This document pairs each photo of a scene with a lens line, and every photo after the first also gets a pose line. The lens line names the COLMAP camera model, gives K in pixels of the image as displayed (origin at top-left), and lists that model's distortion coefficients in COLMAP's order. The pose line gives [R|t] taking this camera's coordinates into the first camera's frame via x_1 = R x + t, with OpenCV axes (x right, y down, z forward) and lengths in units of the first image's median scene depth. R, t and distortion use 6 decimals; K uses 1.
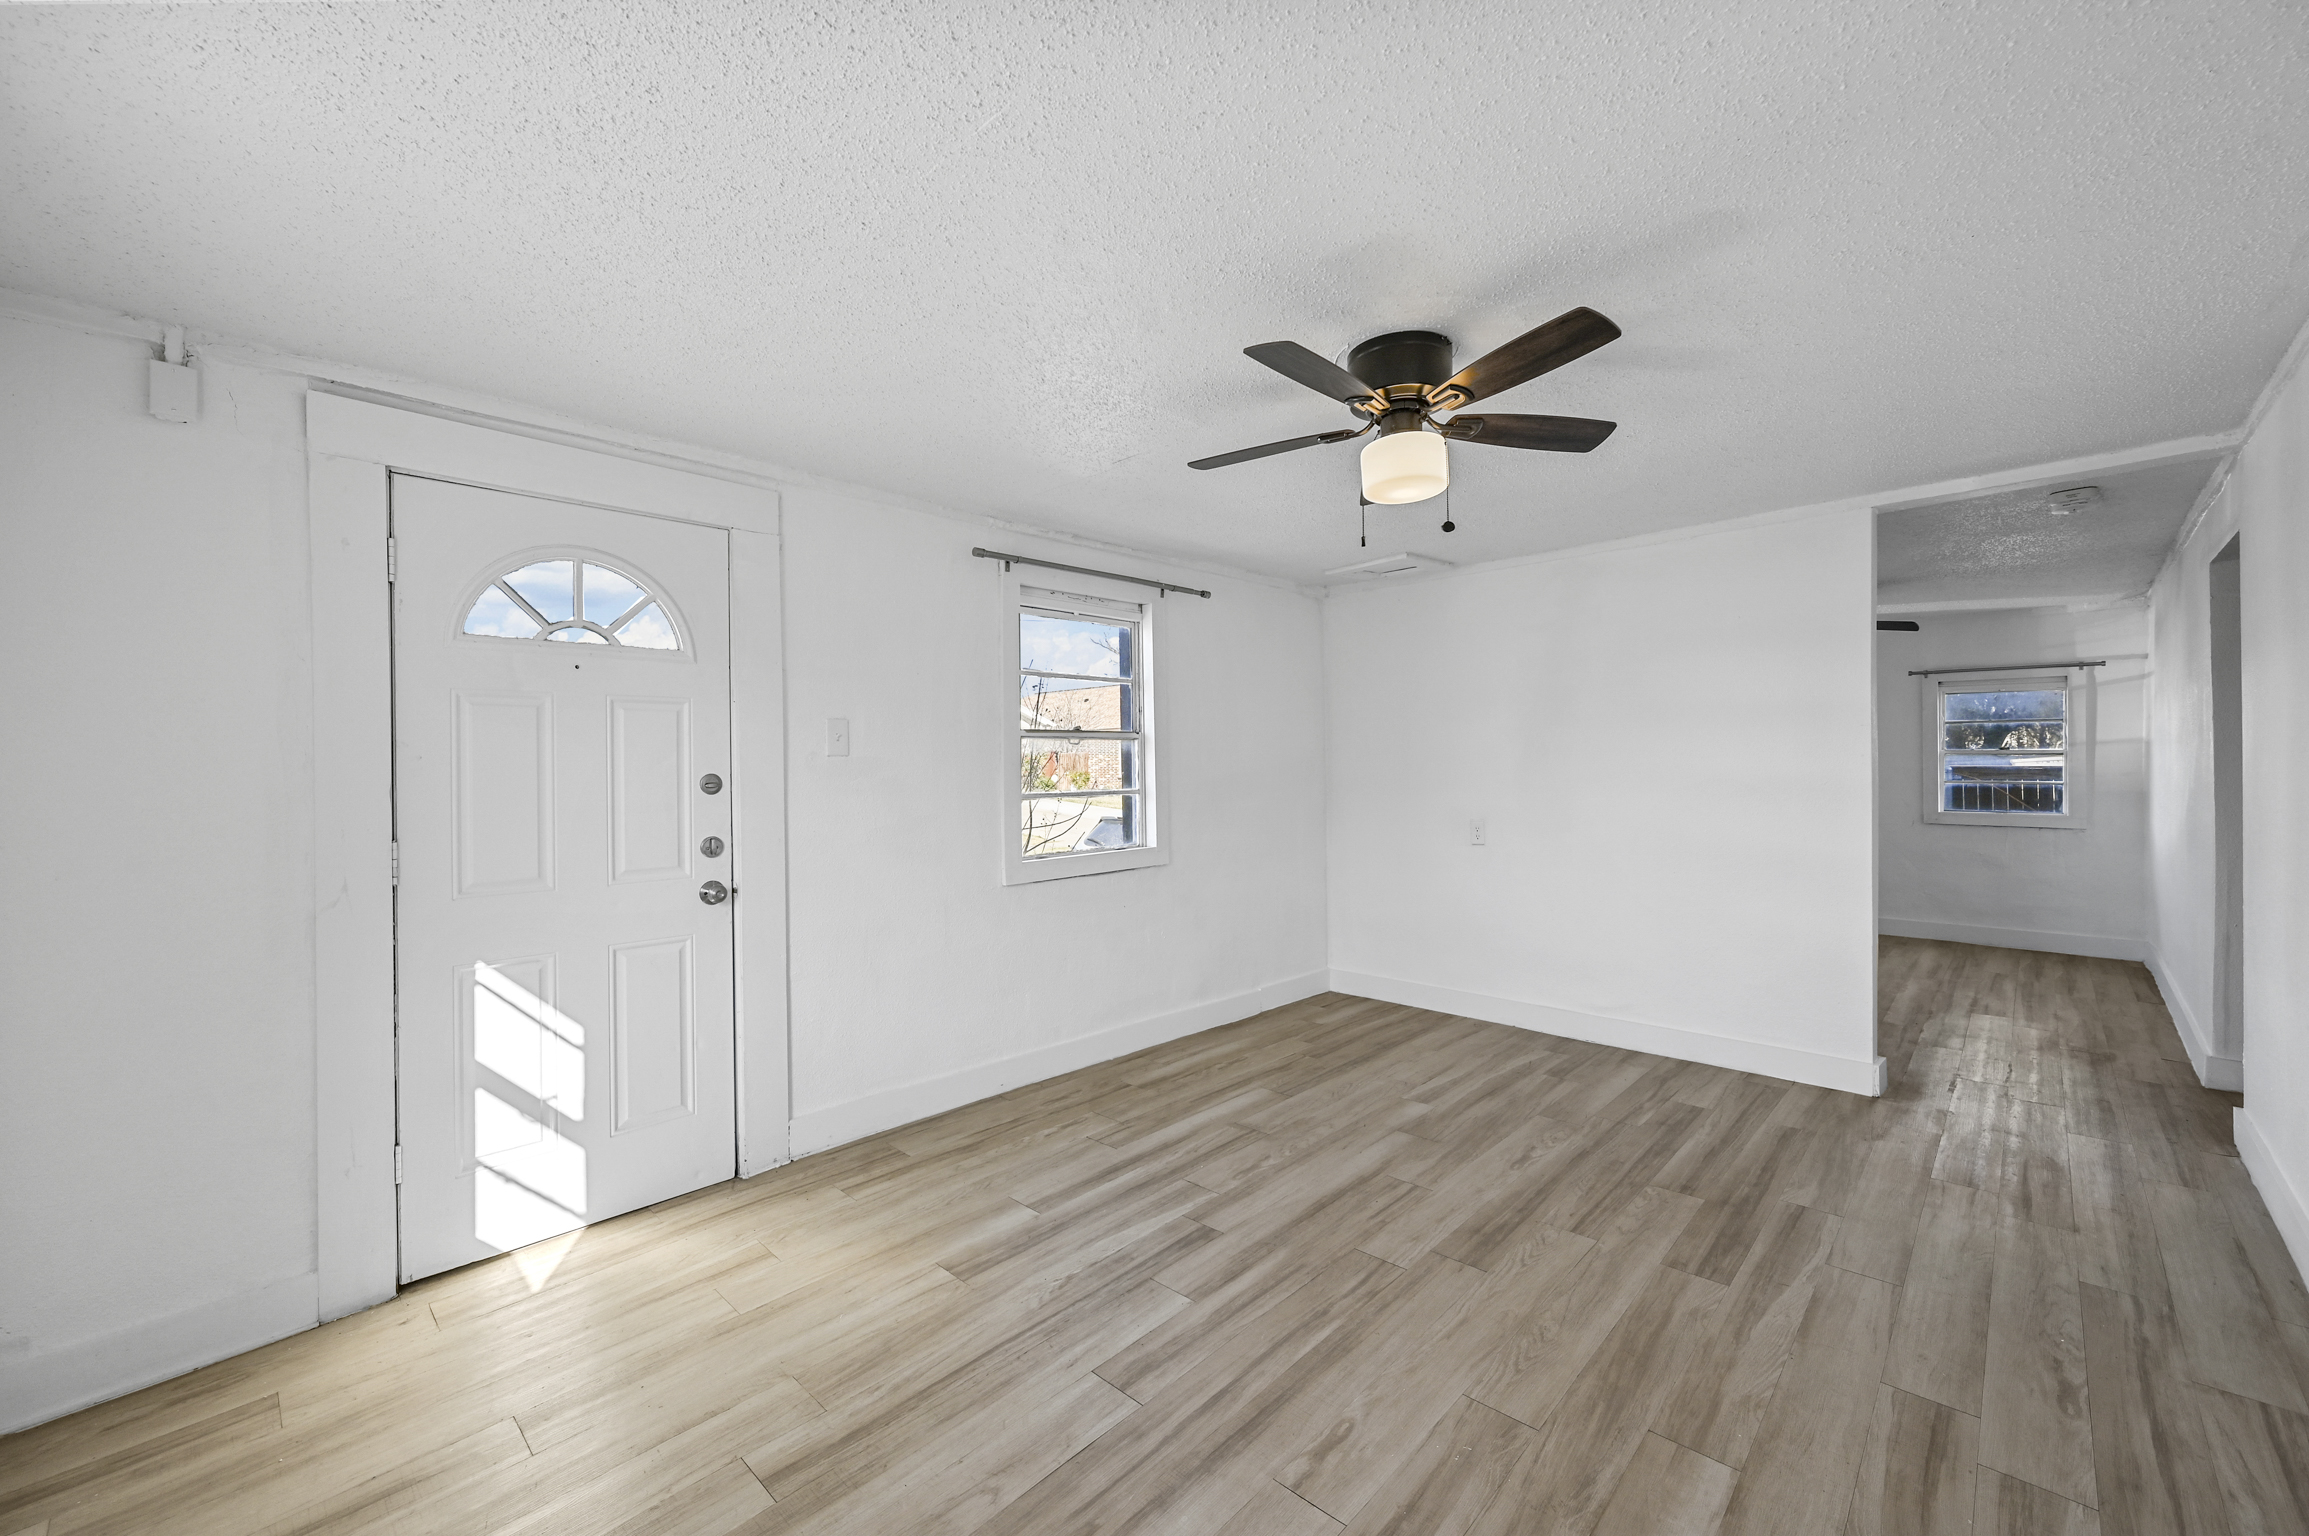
lens RADIAL K [[914.5, 0, 1170.9], [0, 914.5, 762.8], [0, 0, 1]] dist [-0.000798, 0.000154]
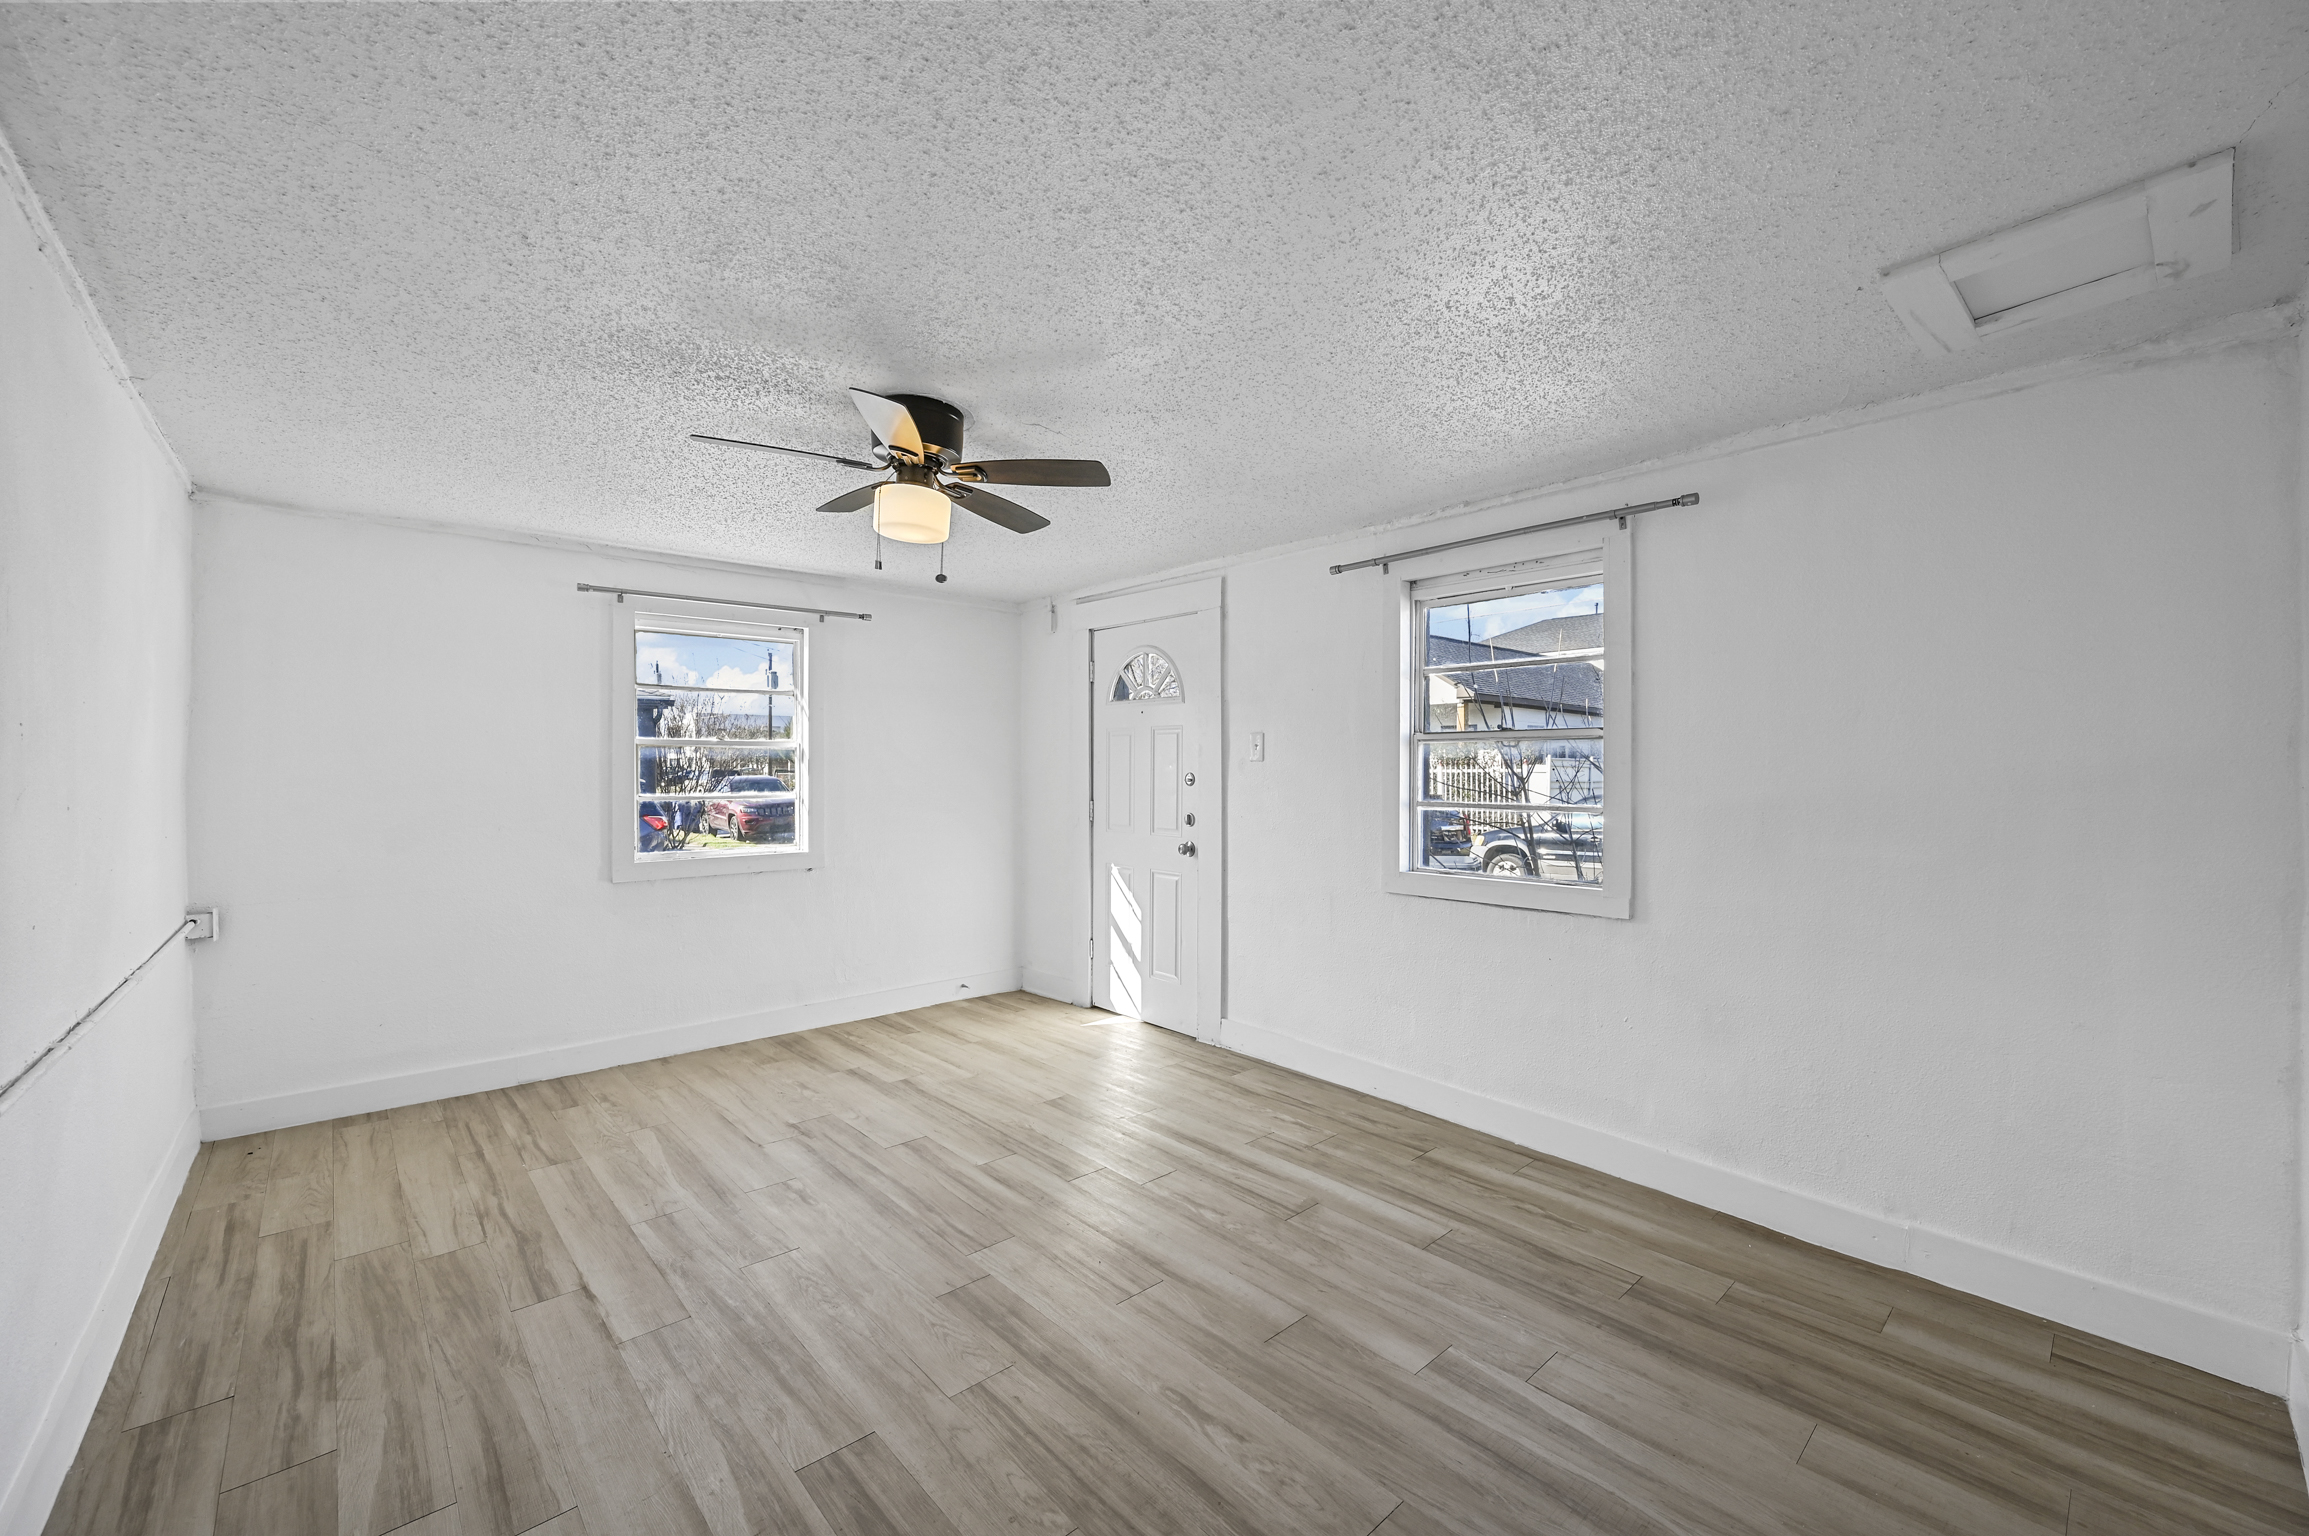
lens RADIAL K [[914.5, 0, 1170.7], [0, 914.5, 767.7], [0, 0, 1]] dist [-0.000798, 0.000154]
pose [[-0.068329, 0.011993, -0.997591, 0.997803], [-0.000809, 0.999927, 0.012076, -0.014587], [0.997663, 0.001632, -0.068314, 1.015648]]
